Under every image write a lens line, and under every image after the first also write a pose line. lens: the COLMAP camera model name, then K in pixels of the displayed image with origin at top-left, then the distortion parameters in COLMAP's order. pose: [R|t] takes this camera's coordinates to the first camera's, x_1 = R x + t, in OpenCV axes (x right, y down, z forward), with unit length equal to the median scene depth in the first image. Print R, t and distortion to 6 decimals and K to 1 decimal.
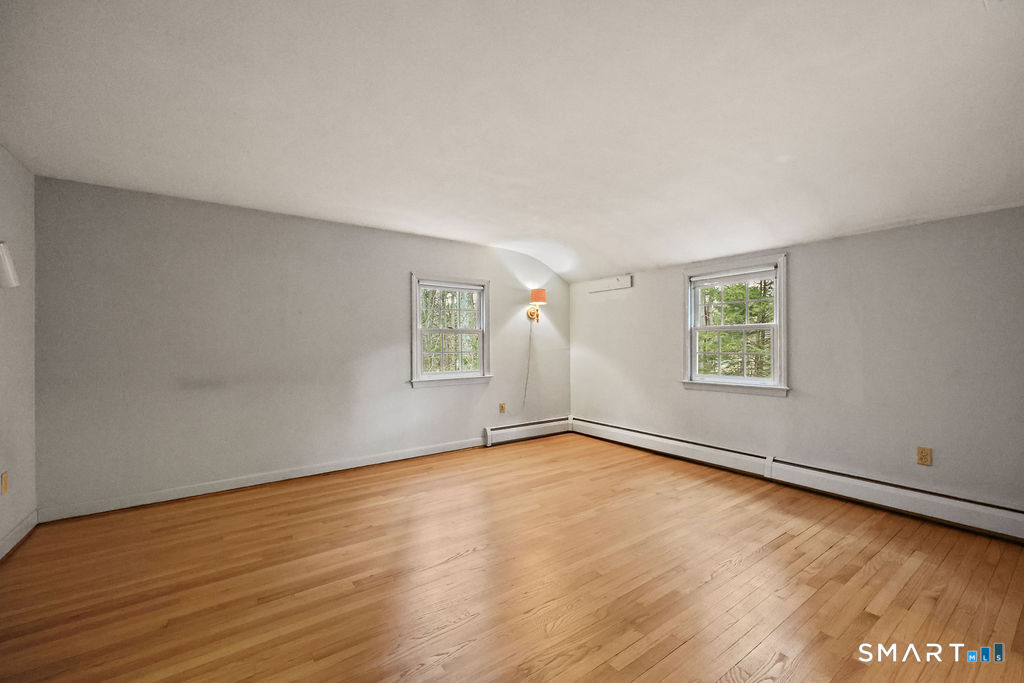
lens RADIAL K [[413.4, 0, 514.9], [0, 413.4, 342.6], [0, 0, 1]] dist [0.000291, 0.000091]
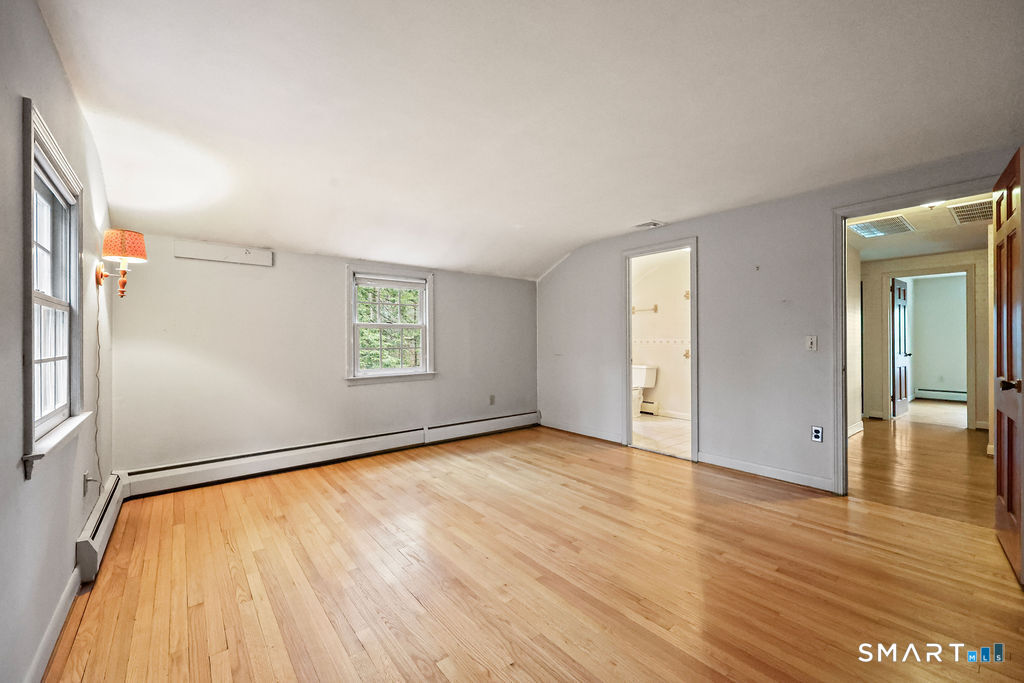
lens RADIAL K [[413.4, 0, 514.9], [0, 413.4, 342.6], [0, 0, 1]] dist [0.000291, 0.000091]
pose [[-0.067499, -0.003330, 0.997714, -0.674840], [-0.002561, 0.999992, 0.003165, 0.005751], [-0.997716, -0.002341, -0.067507, 0.774882]]
